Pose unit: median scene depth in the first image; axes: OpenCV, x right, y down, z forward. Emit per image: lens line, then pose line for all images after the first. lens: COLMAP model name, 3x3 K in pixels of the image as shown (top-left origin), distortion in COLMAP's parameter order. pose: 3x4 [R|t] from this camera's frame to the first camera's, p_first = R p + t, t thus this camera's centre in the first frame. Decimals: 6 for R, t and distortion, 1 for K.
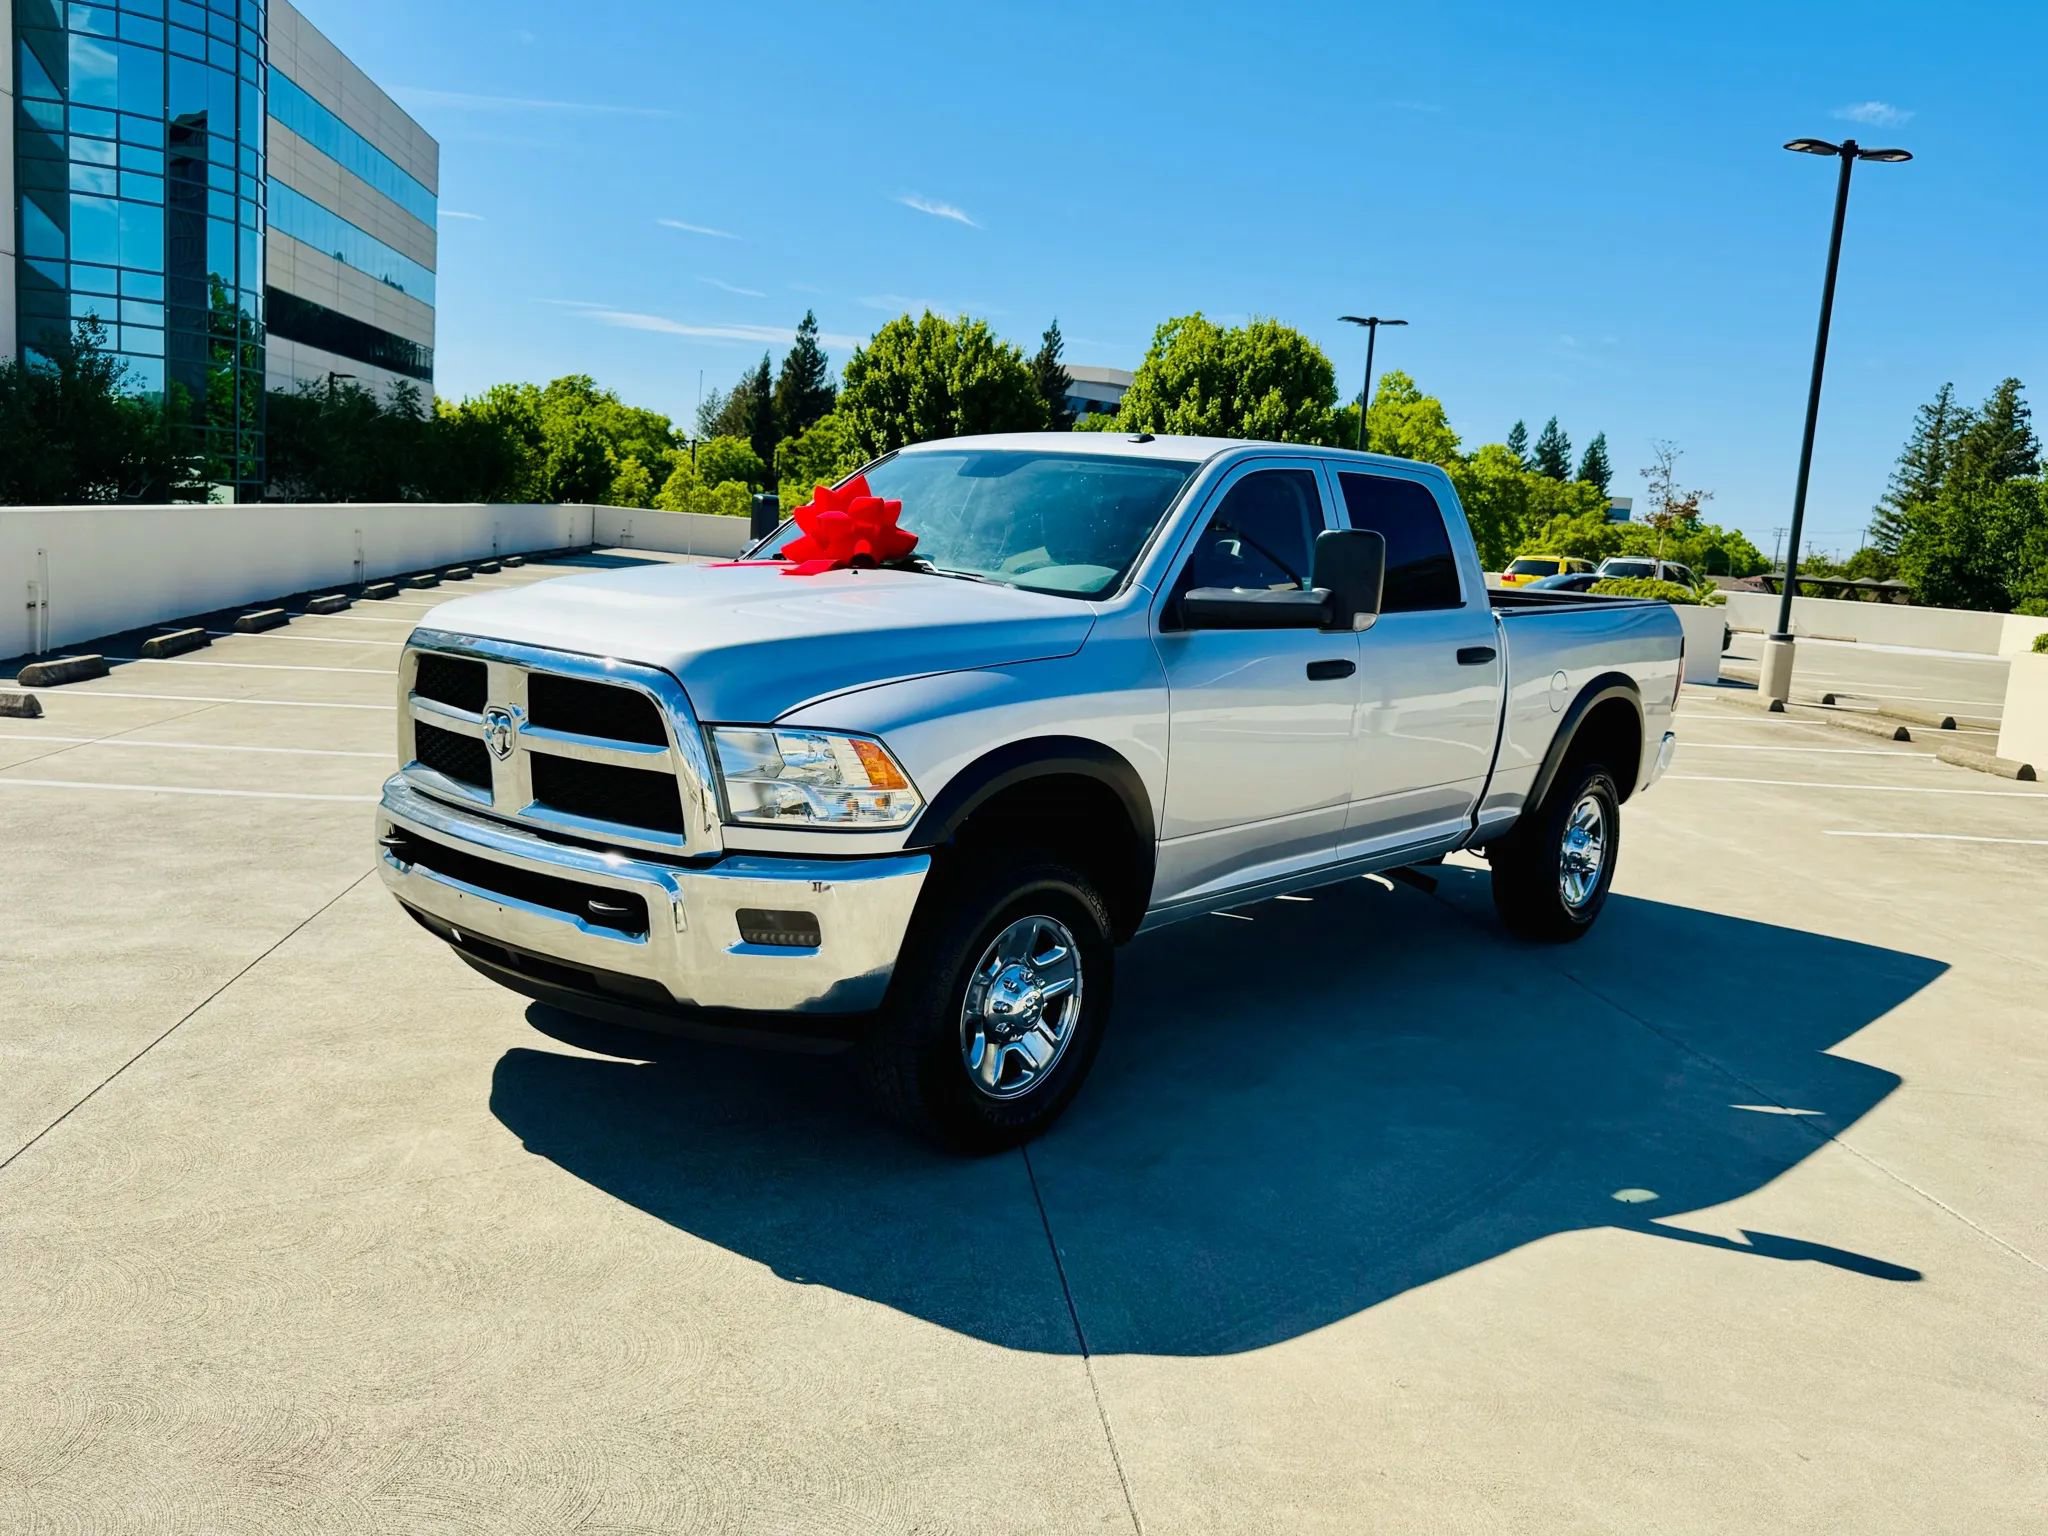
lens RADIAL K [[1655.7, 0, 1034.2], [0, 1655.7, 758.1], [0, 0, 1]] dist [0.053723, -0.077267]
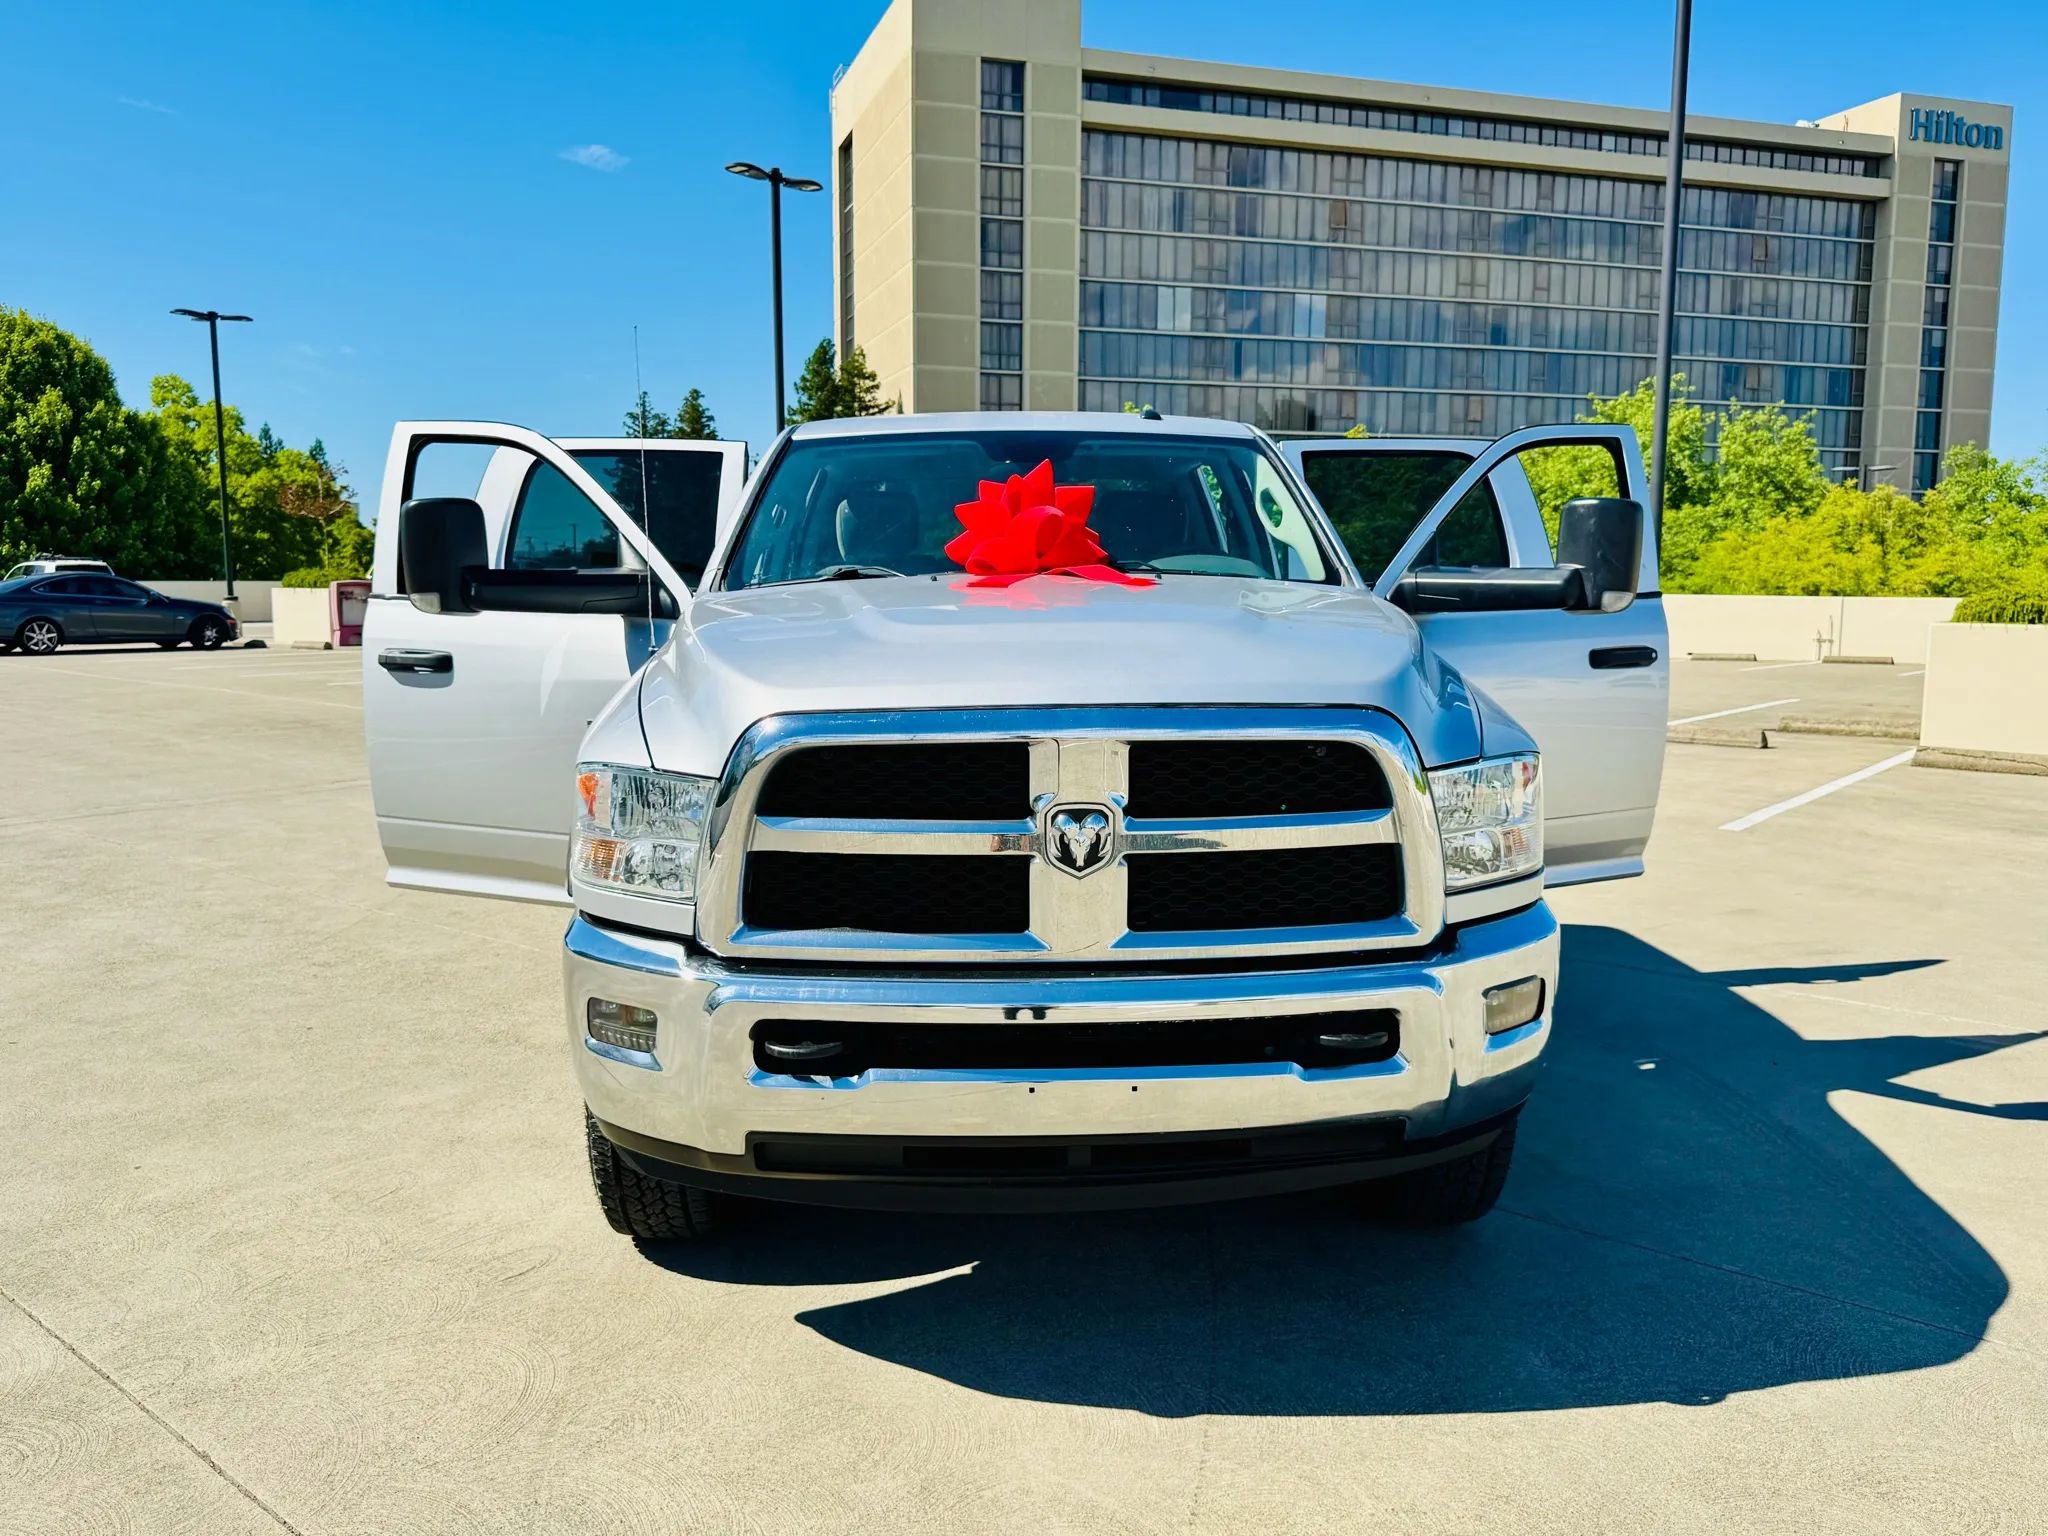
lens RADIAL K [[1590.5, 0, 1016.7], [0, 1590.5, 756.2], [0, 0, 1]] dist [0.038620, -0.052792]
pose [[0.734875, -0.147137, 0.662050, -0.552254], [0.144974, 0.987699, 0.058590, -0.065478], [-0.662527, 0.052924, 0.747166, 0.379627]]
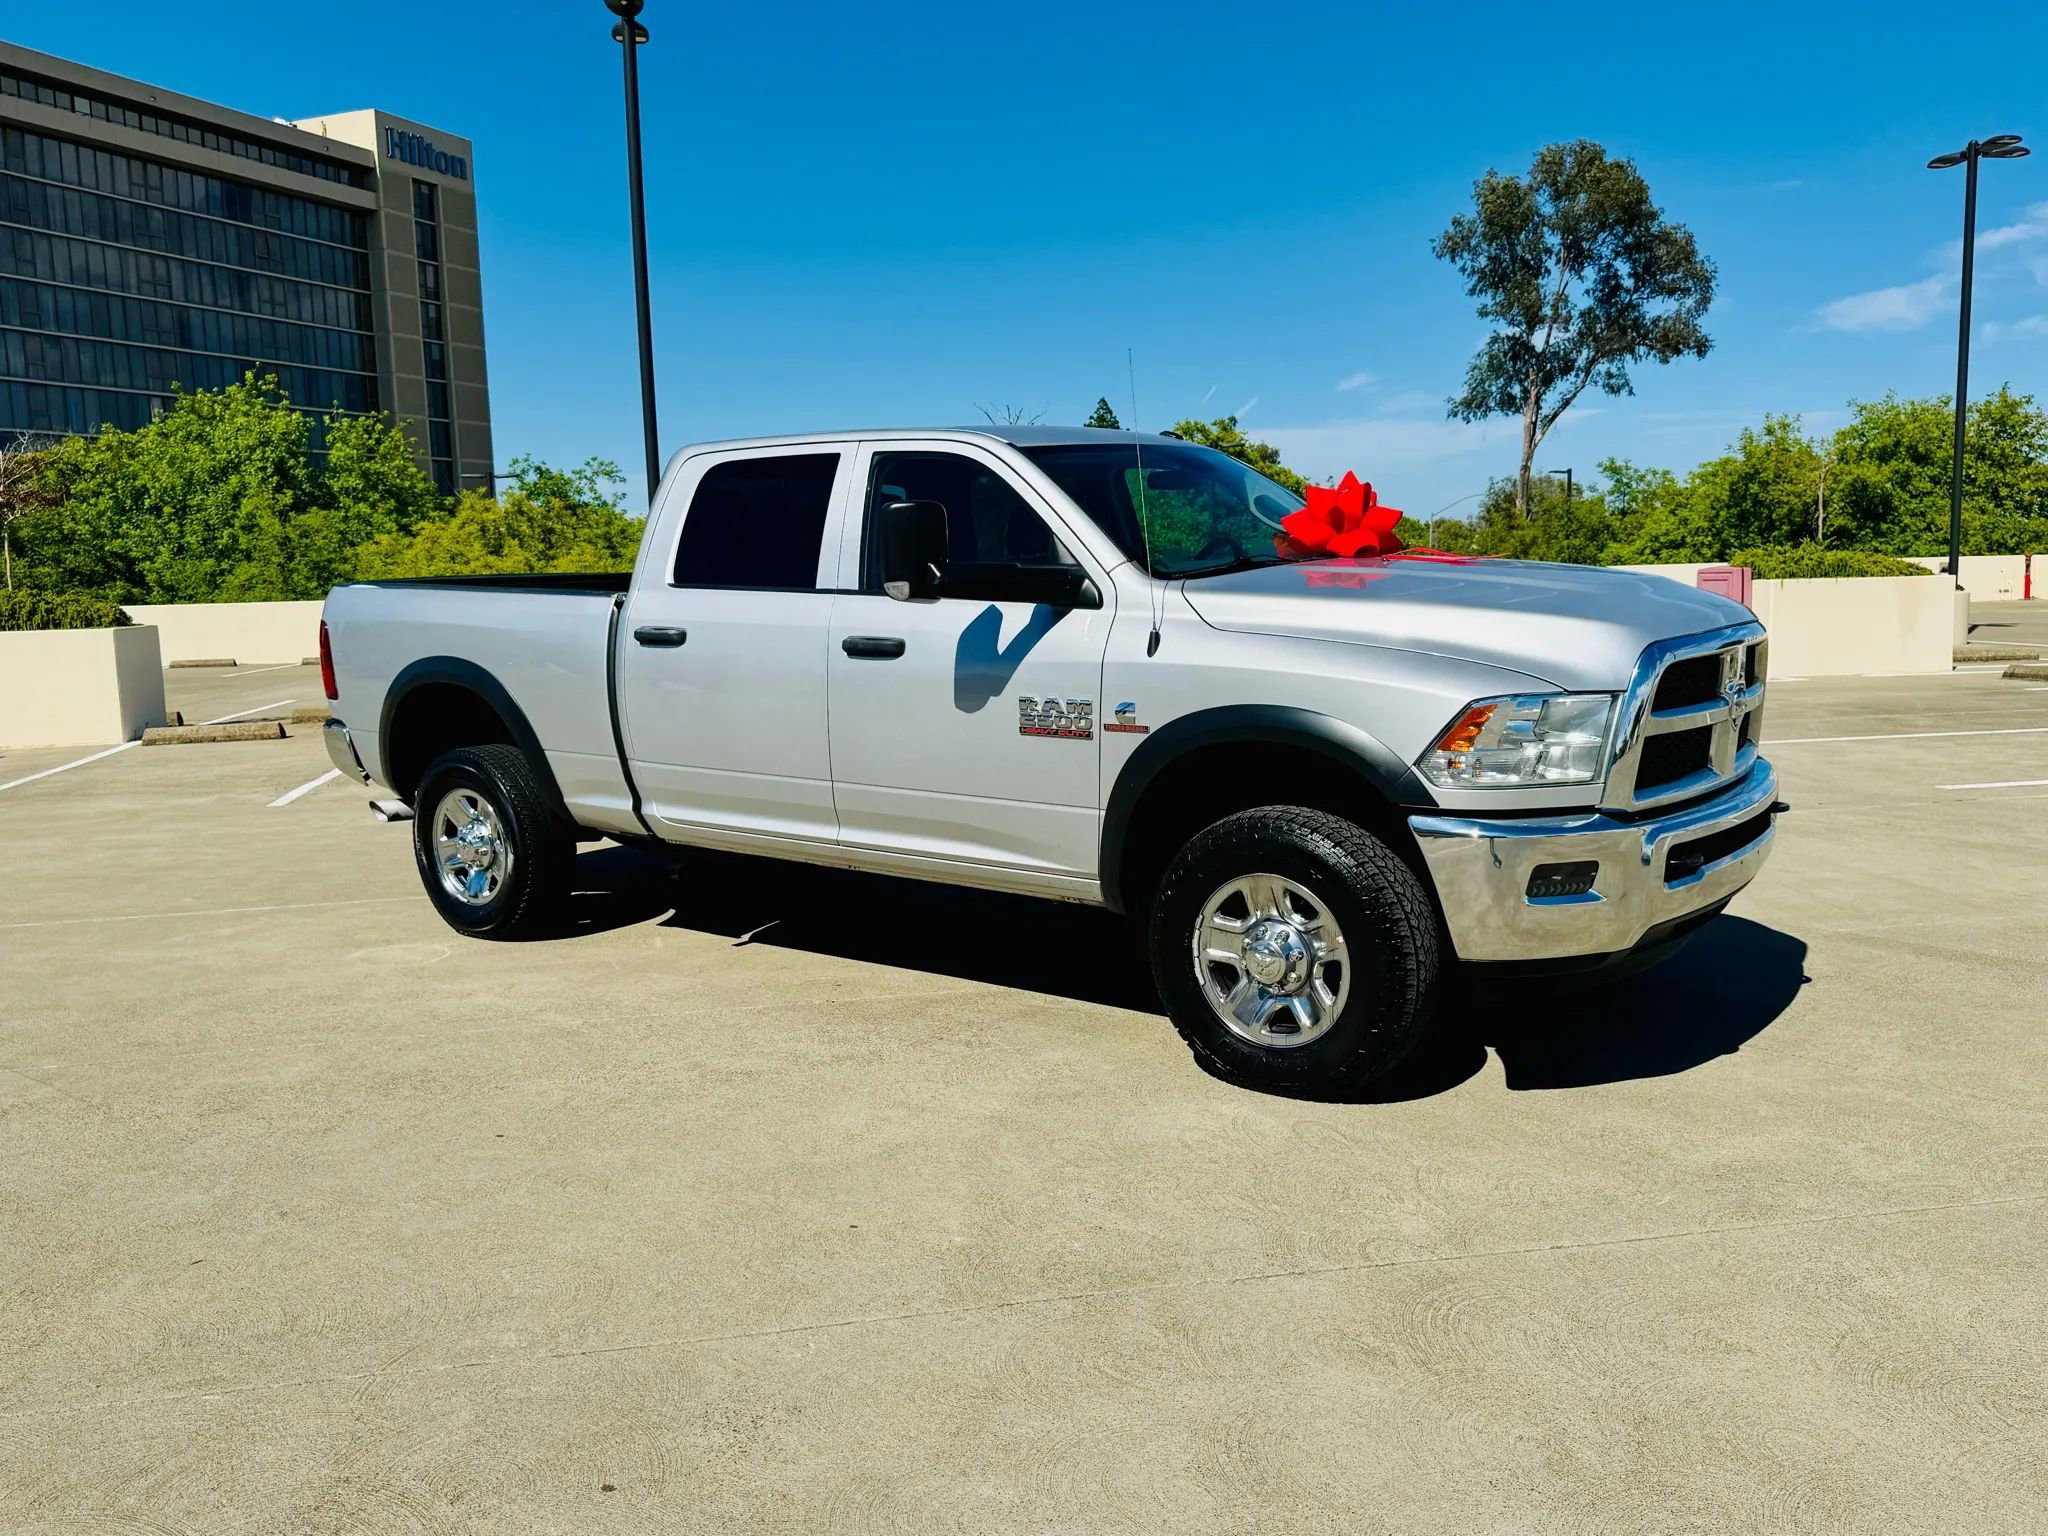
lens RADIAL K [[1655.7, 0, 1017.0], [0, 1655.7, 770.8], [0, 0, 1]] dist [0.053723, -0.077267]
pose [[-0.048430, -0.195609, 0.979485, -1.019943], [0.163530, 0.965851, 0.200972, -0.202890], [-0.985349, 0.169908, -0.014788, 1.082669]]
